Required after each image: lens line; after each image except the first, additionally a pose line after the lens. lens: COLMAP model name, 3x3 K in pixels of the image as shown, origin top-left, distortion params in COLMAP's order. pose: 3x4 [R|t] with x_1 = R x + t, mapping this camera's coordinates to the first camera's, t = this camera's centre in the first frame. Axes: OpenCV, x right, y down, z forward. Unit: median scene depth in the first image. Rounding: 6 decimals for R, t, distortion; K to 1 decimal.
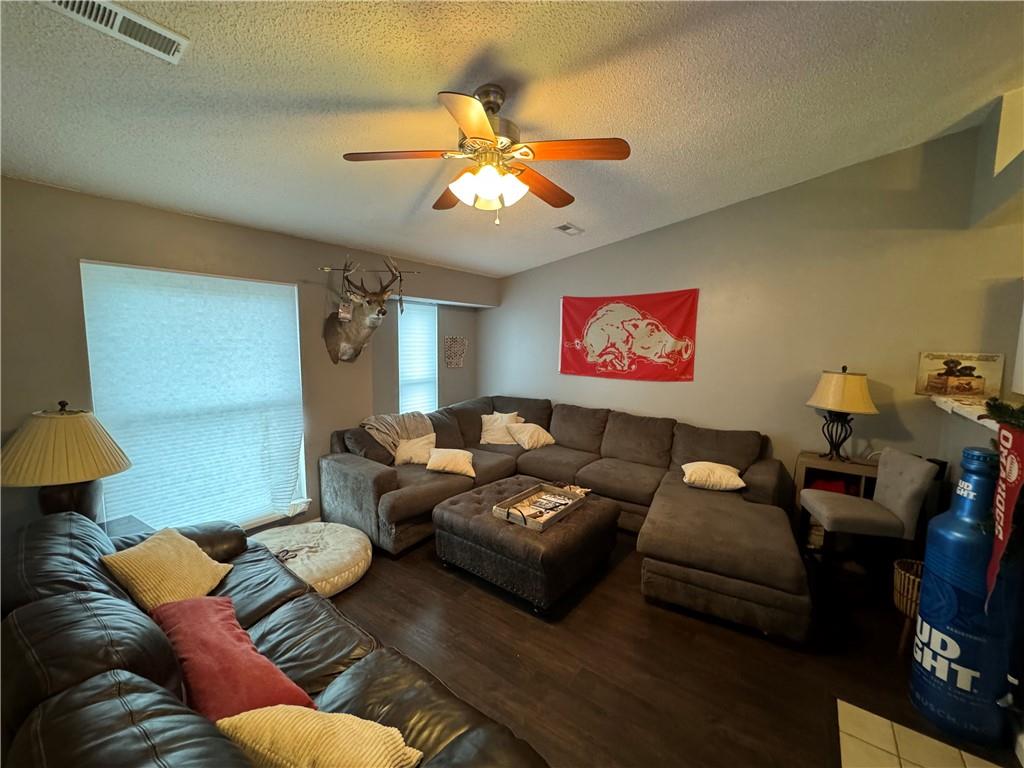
lens RADIAL K [[407.8, 0, 509.7], [0, 407.8, 383.8], [0, 0, 1]] dist [-0.001289, 0.000077]
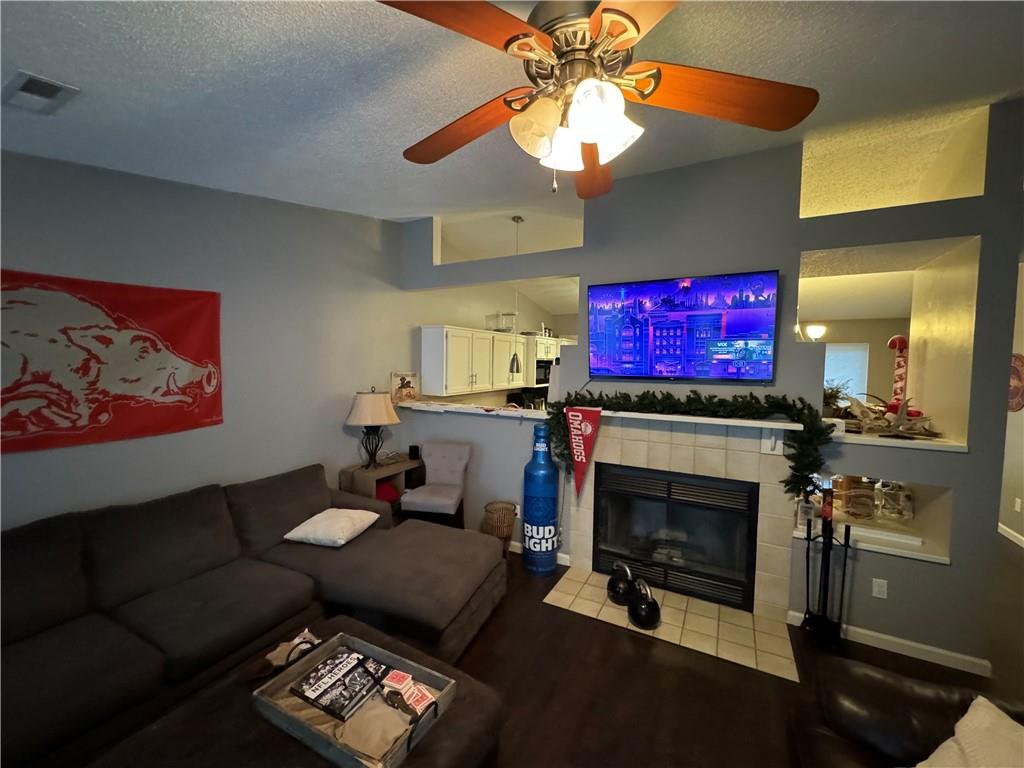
lens RADIAL K [[407.8, 0, 509.9], [0, 407.8, 383.6], [0, 0, 1]] dist [-0.001289, 0.000077]
pose [[-0.138899, -0.065962, 0.988107, -0.311727], [0.090047, 0.992805, 0.078934, -0.086034], [-0.986204, 0.099940, -0.131960, 0.596599]]
